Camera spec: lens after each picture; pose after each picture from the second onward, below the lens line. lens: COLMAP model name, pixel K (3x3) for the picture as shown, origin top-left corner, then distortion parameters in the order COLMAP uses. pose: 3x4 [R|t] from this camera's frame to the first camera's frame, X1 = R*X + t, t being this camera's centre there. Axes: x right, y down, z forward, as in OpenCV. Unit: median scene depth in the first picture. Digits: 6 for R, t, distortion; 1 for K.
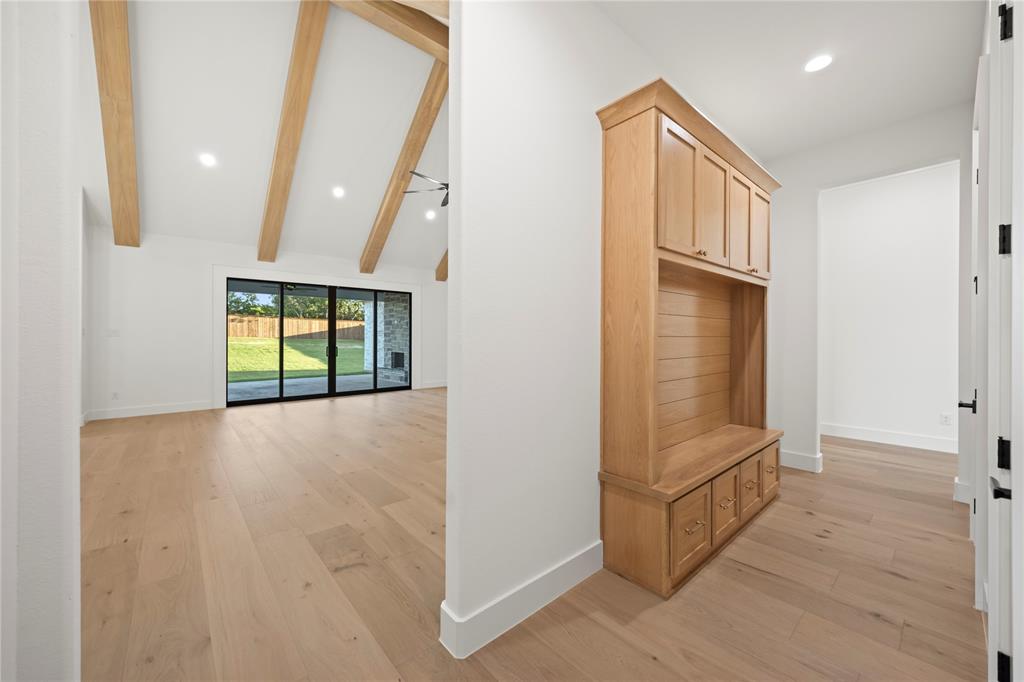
lens RADIAL K [[386.7, 0, 506.4], [0, 386.7, 337.8], [0, 0, 1]] dist [0.000007, -0.000042]
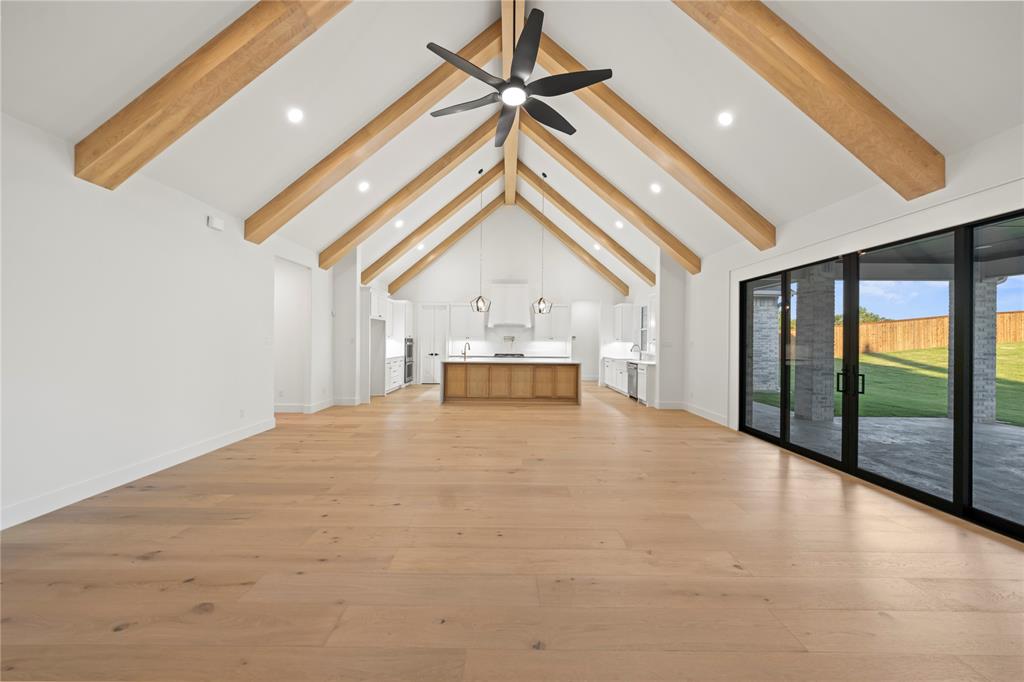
lens RADIAL K [[347.8, 0, 510.4], [0, 347.8, 334.1], [0, 0, 1]] dist [0.000104, -0.000194]
pose [[-0.649656, -0.011390, -0.760143, 0.184187], [-0.008823, 0.999933, -0.007443, -0.020387], [0.760177, 0.001871, -0.649714, 0.955194]]
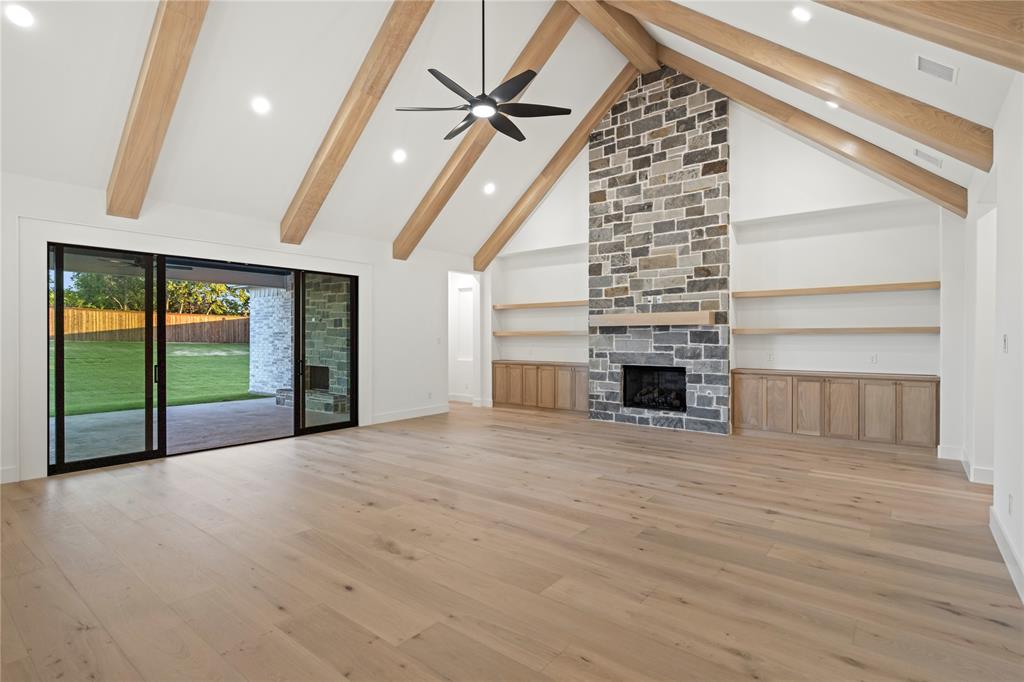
lens RADIAL K [[503.0, 0, 508.0], [0, 503.0, 339.4], [0, 0, 1]] dist [-0.002203, -0.000450]
pose [[0.983701, 0.000163, 0.179813, -0.172685], [-0.000783, 0.999994, 0.003377, -0.016540], [-0.179811, -0.003463, 0.983695, 0.147952]]
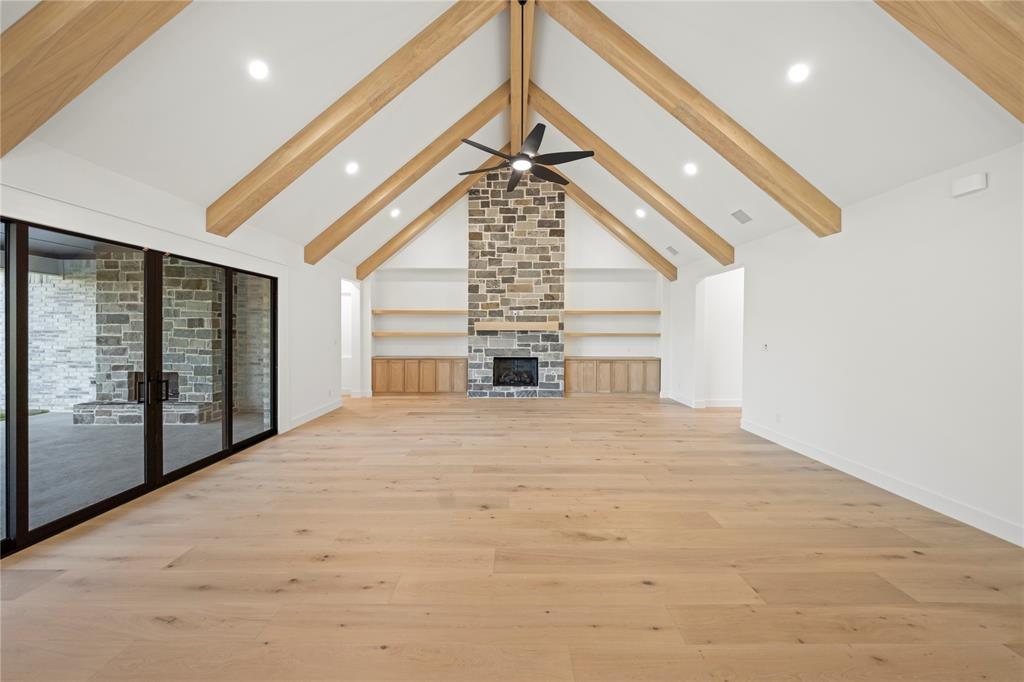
lens RADIAL K [[347.8, 0, 510.4], [0, 347.8, 334.1], [0, 0, 1]] dist [0.000104, -0.000194]
pose [[0.654901, -0.005536, 0.755694, -0.484563], [-0.005008, 0.999919, 0.011665, -0.039958], [-0.755698, -0.011424, 0.654821, 0.402898]]
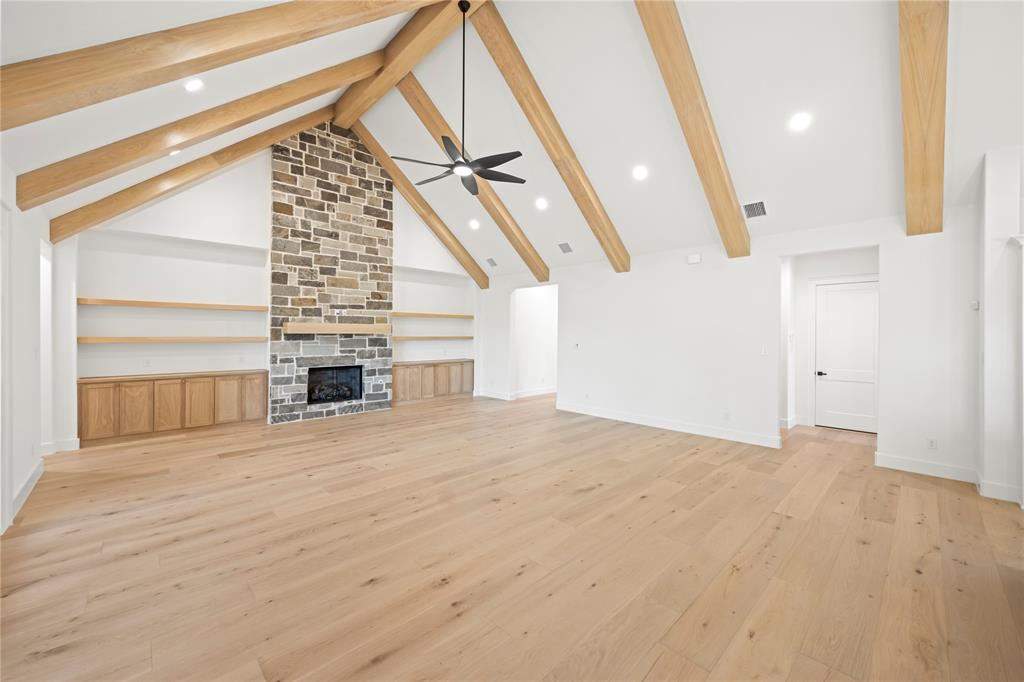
lens RADIAL K [[396.0, 0, 513.9], [0, 396.0, 335.4], [0, 0, 1]] dist [0.001822, -0.007114]
pose [[-0.057596, -0.001894, 0.998338, -0.672087], [-0.004941, 0.999986, 0.001612, -0.038437], [-0.998328, -0.004840, -0.057604, 0.677917]]
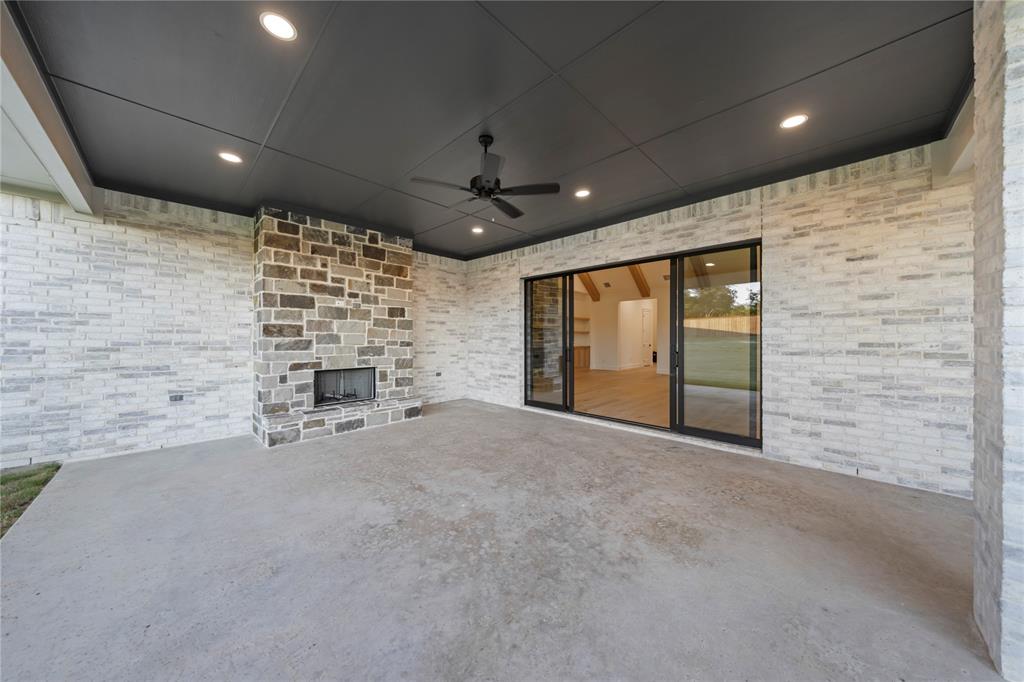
lens RADIAL K [[337.2, 0, 512.0], [0, 337.2, 341.0], [0, 0, 1]] dist [-0.001385, -0.000198]
pose [[-0.082620, -0.009822, 0.996533, -1.059815], [-0.001724, 0.999951, 0.009712, -0.001111], [-0.996580, -0.000916, -0.082633, 1.247841]]
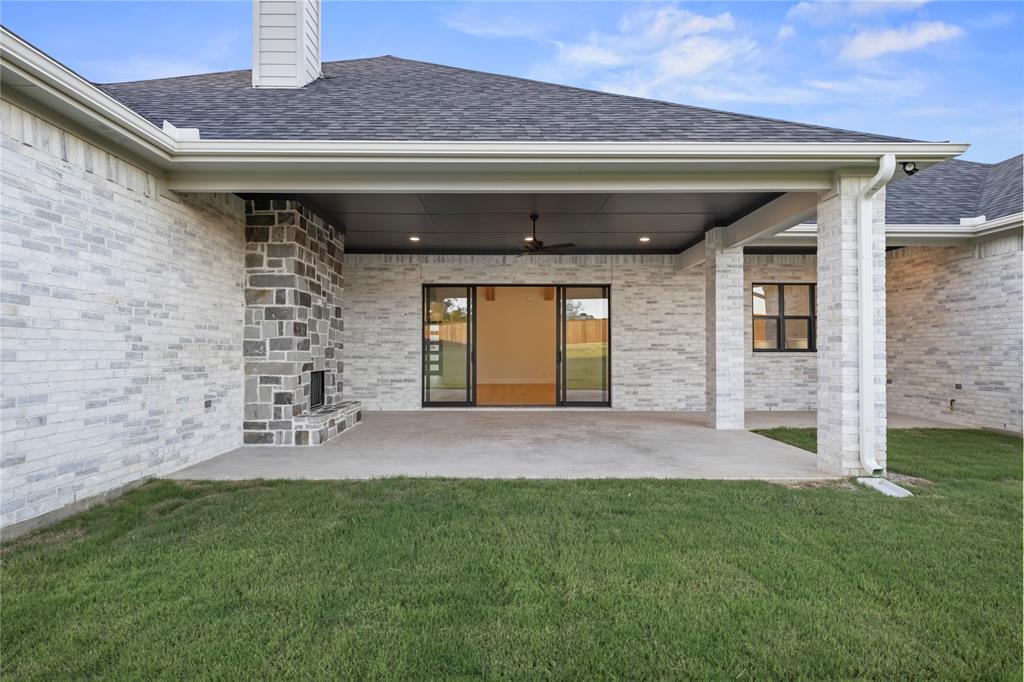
lens RADIAL K [[563.9, 0, 511.1], [0, 563.9, 345.5], [0, 0, 1]] dist [0.124033, 0.000014]
pose [[-0.763118, 0.004334, 0.646244, -1.312146], [-0.002110, 0.999955, -0.009199, 0.020277], [-0.646255, -0.008383, -0.763075, 2.040565]]
